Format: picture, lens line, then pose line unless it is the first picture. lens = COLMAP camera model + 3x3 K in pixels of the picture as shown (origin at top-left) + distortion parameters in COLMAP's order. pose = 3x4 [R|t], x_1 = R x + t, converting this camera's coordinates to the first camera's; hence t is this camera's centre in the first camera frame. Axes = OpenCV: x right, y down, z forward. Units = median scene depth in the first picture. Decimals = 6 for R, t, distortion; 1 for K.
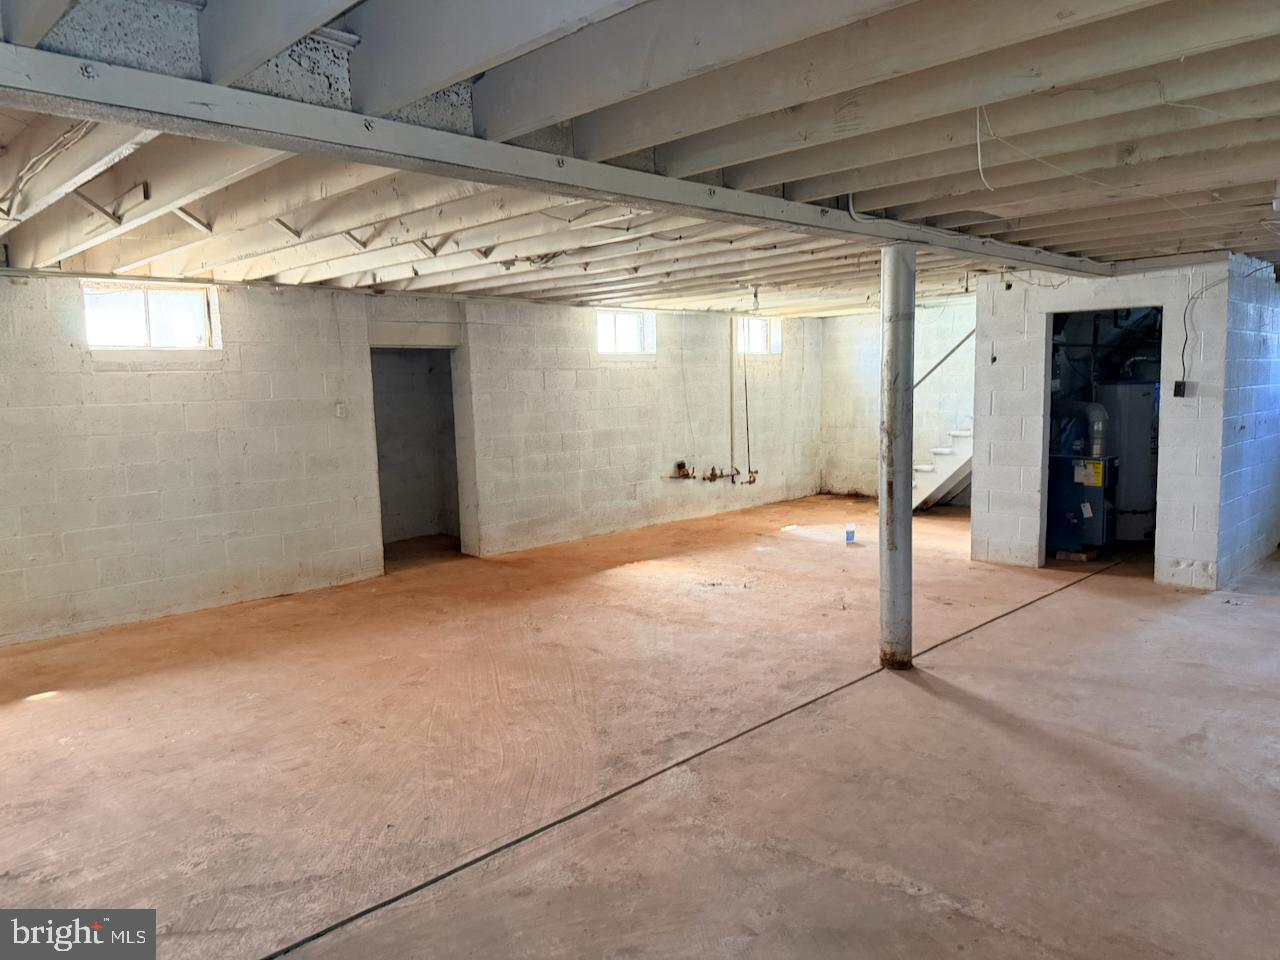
lens RADIAL K [[908.2, 0, 643.9], [0, 908.2, 484.4], [0, 0, 1]] dist [0.094656, -0.127604]
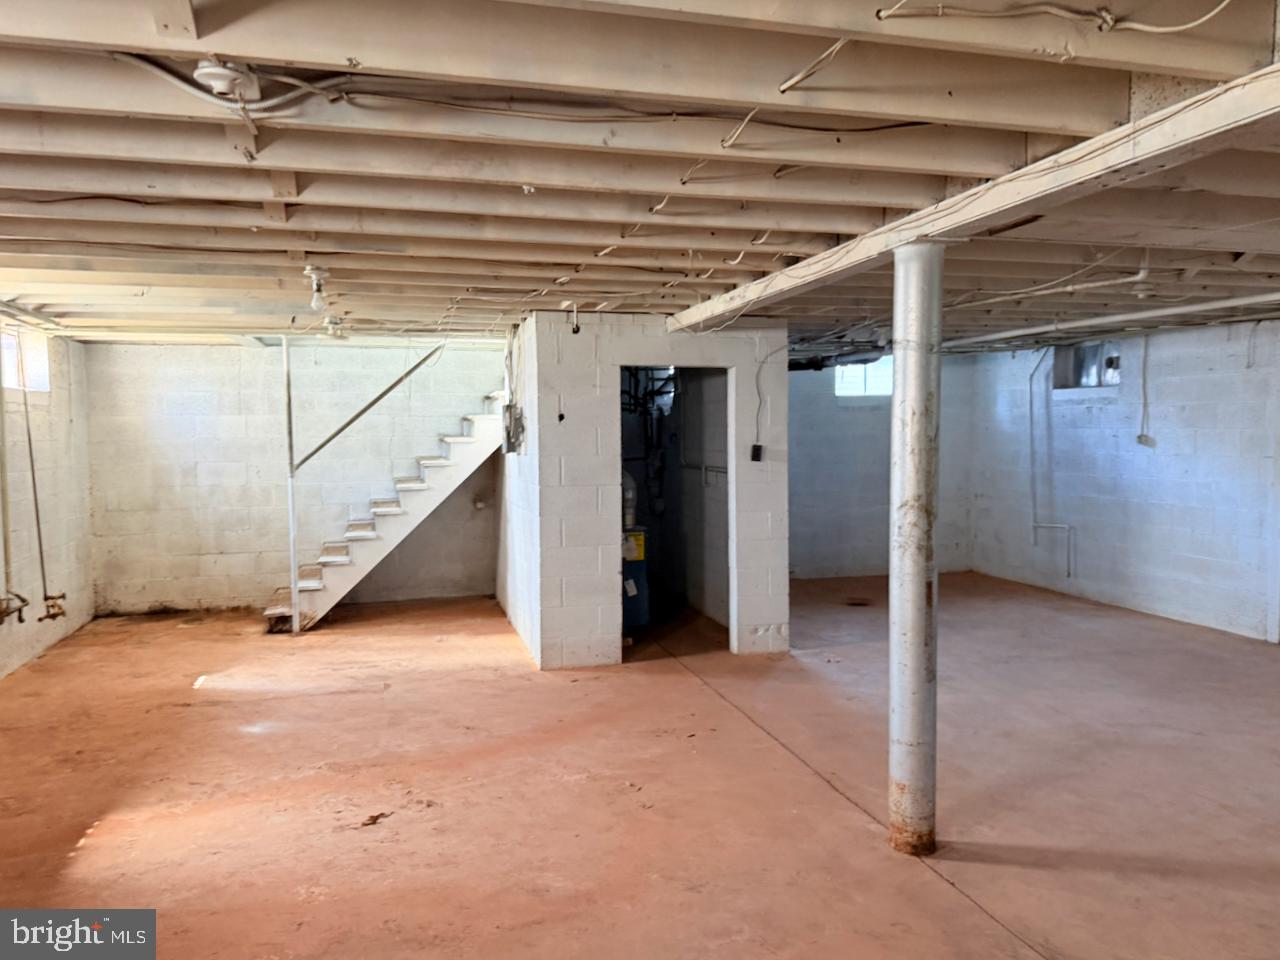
lens RADIAL K [[908.2, 0, 643.9], [0, 908.2, 484.4], [0, 0, 1]] dist [0.094656, -0.127604]
pose [[0.487228, -0.027882, 0.872830, -0.327870], [0.092528, 0.995512, -0.019850, -0.061873], [-0.868359, 0.090433, 0.487621, 0.631023]]
